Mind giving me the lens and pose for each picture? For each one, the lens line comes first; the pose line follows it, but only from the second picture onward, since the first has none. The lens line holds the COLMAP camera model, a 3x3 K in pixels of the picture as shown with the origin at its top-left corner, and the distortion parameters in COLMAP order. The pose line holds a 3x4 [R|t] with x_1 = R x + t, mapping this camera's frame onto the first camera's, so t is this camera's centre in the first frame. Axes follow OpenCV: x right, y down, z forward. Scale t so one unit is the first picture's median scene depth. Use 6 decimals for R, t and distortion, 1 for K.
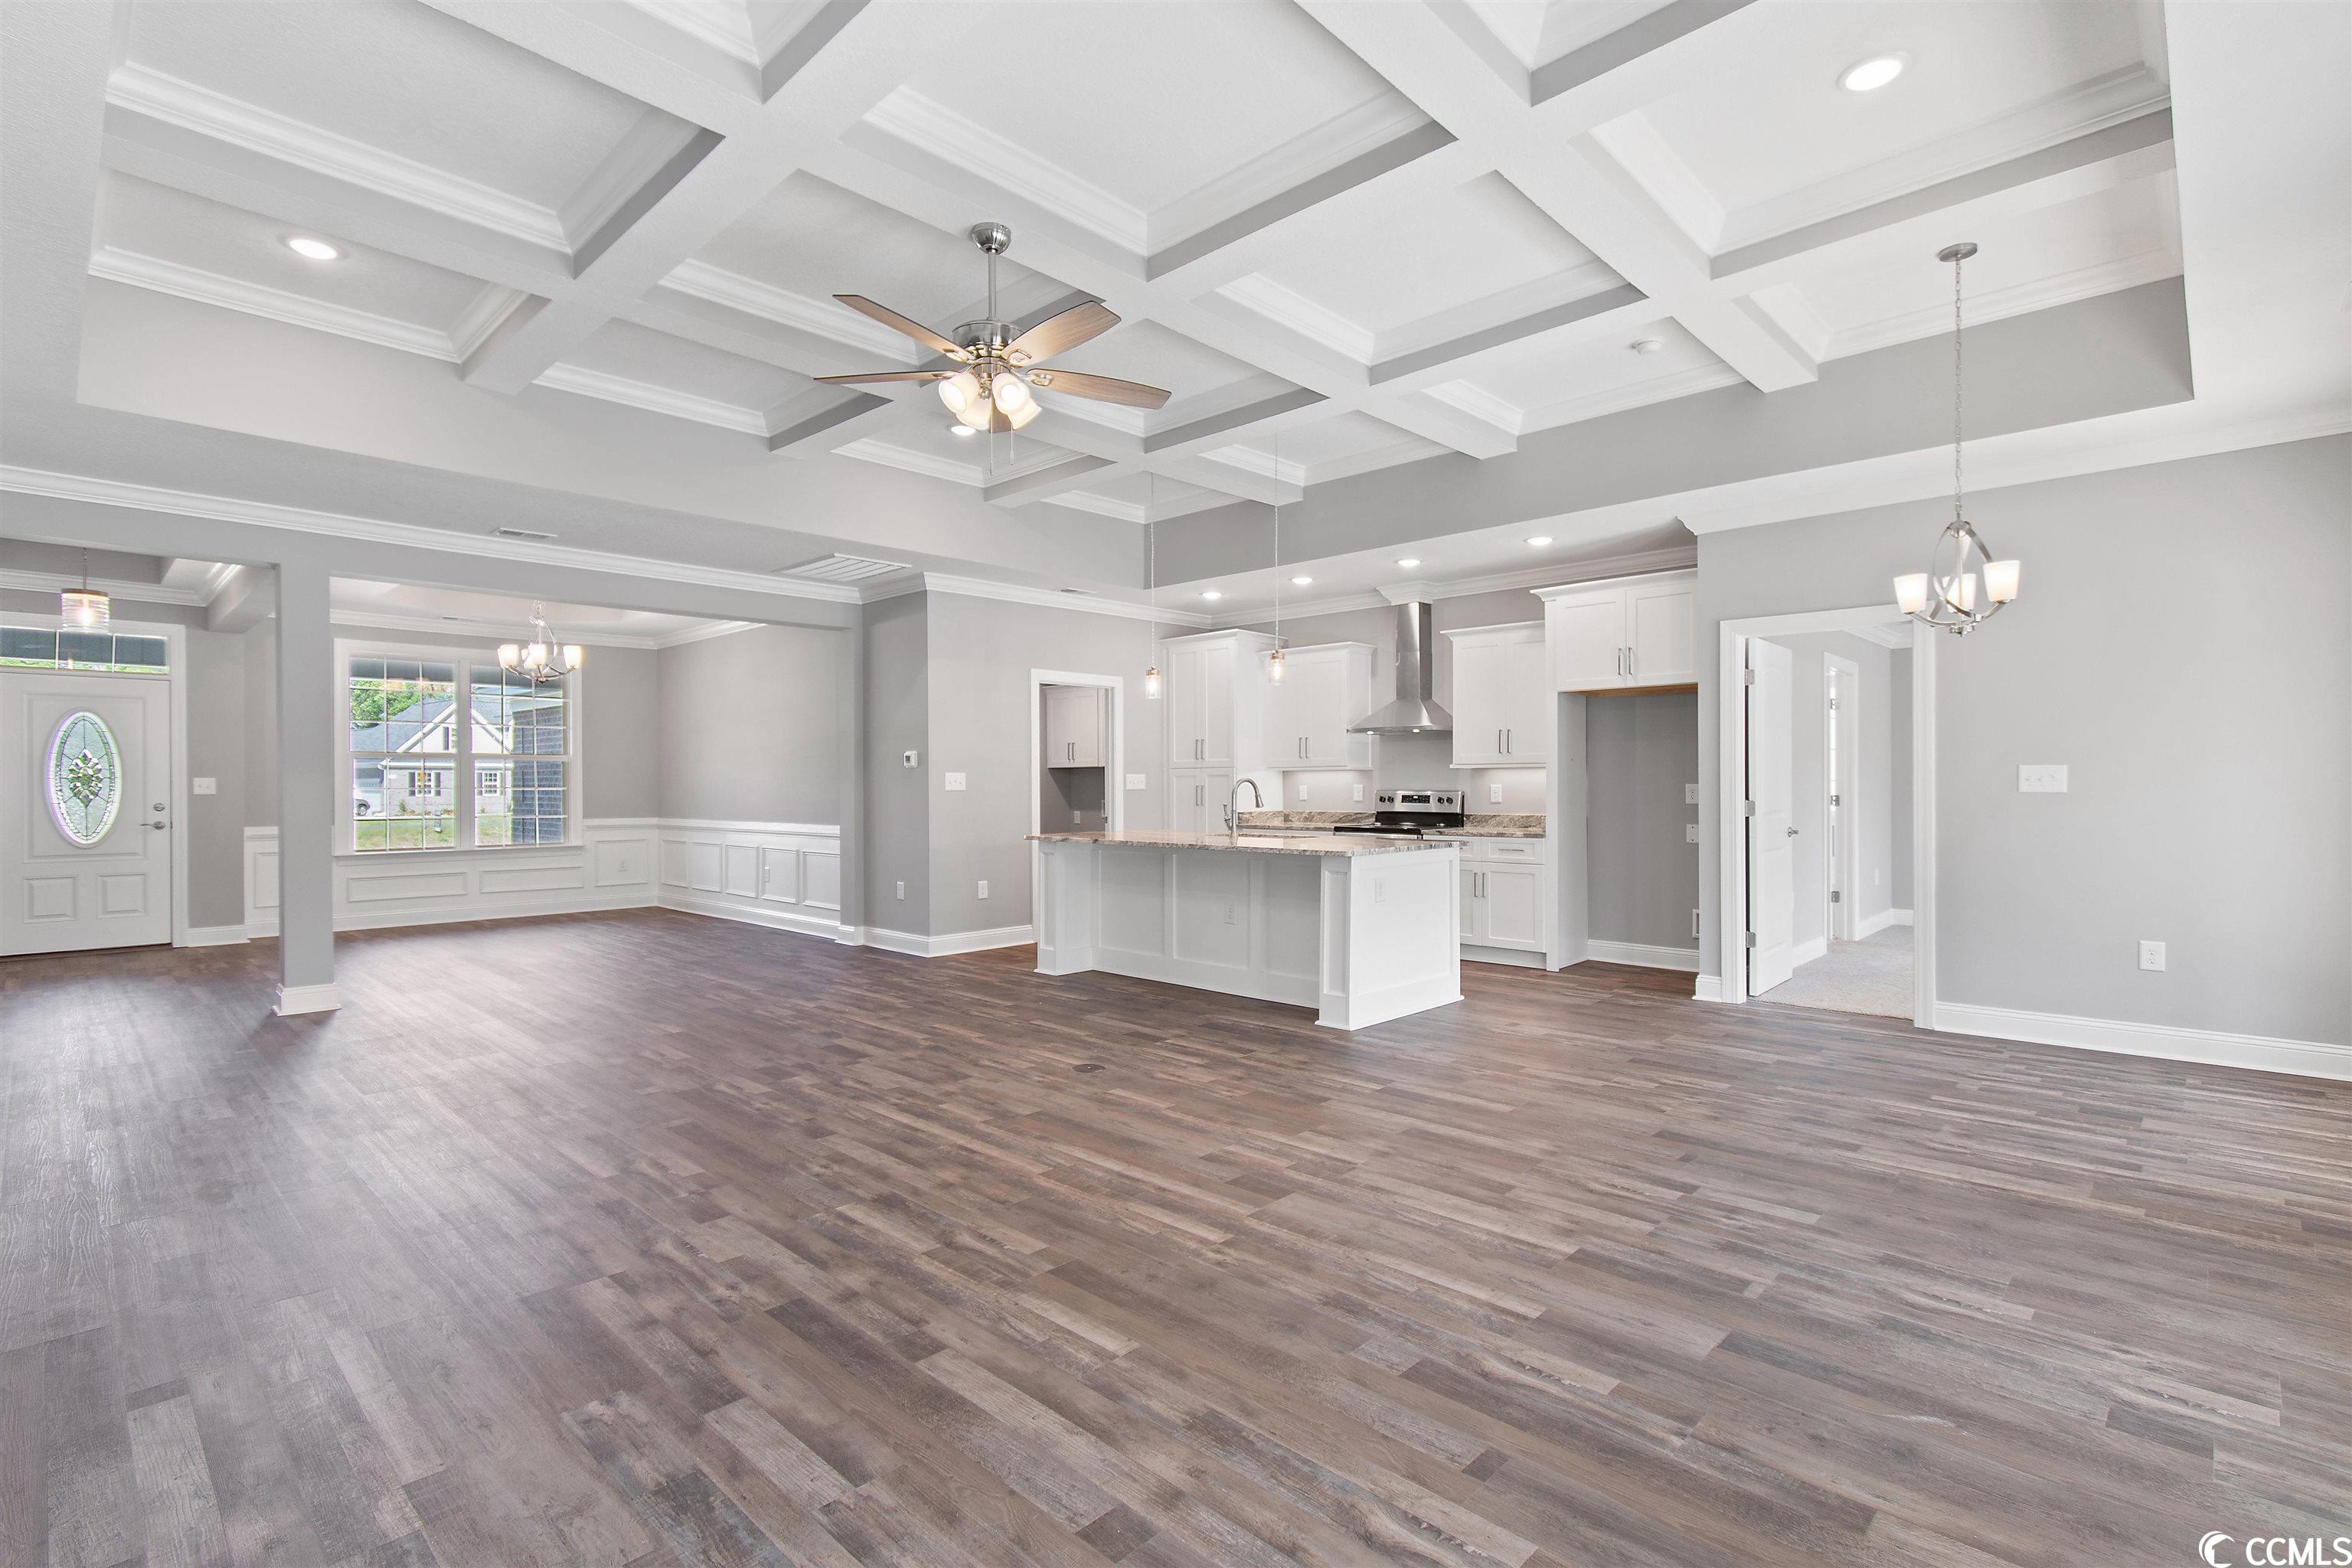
lens RADIAL K [[1068.7, 0, 1129.5], [0, 1068.7, 790.8], [0, 0, 1]] dist [0.005837, -0.002701]
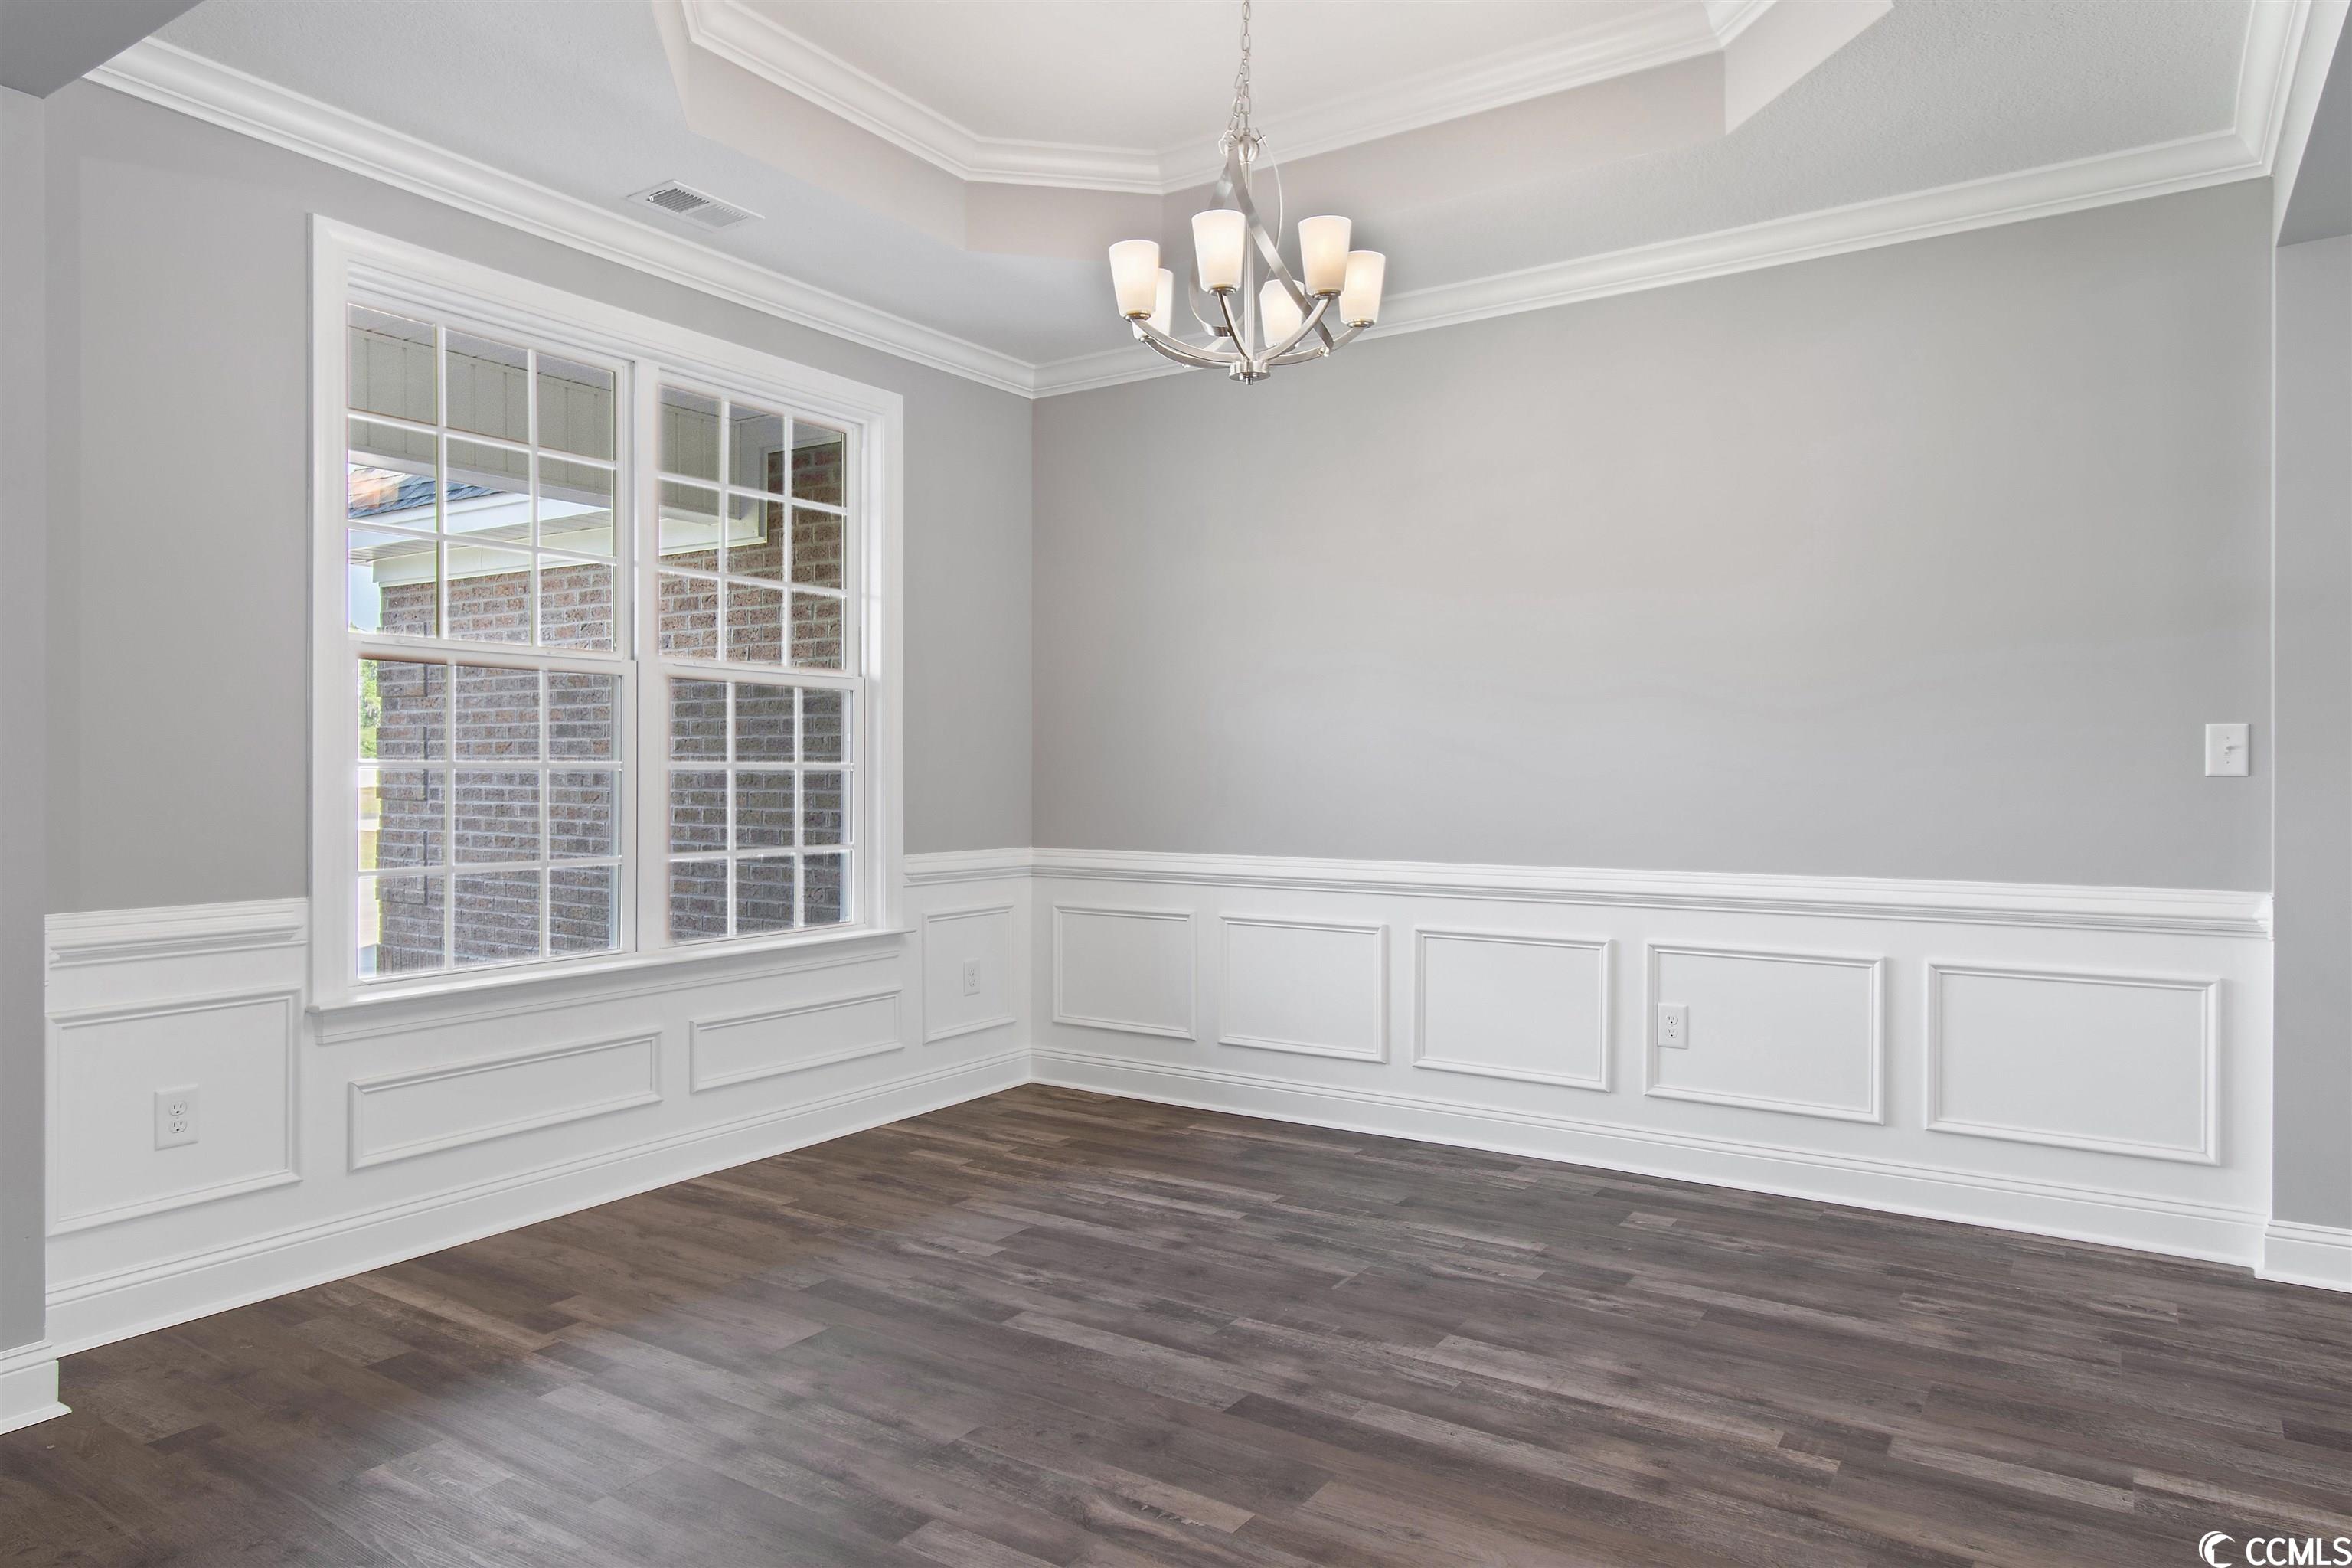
lens RADIAL K [[1447.4, 0, 1141.2], [0, 1447.4, 817.4], [0, 0, 1]] dist [0.002182, -0.001489]
pose [[0.980043, -0.003116, 0.198762, -0.141491], [-0.002924, 0.999543, 0.030087, -0.000250], [-0.198765, -0.030068, 0.979586, 0.139108]]
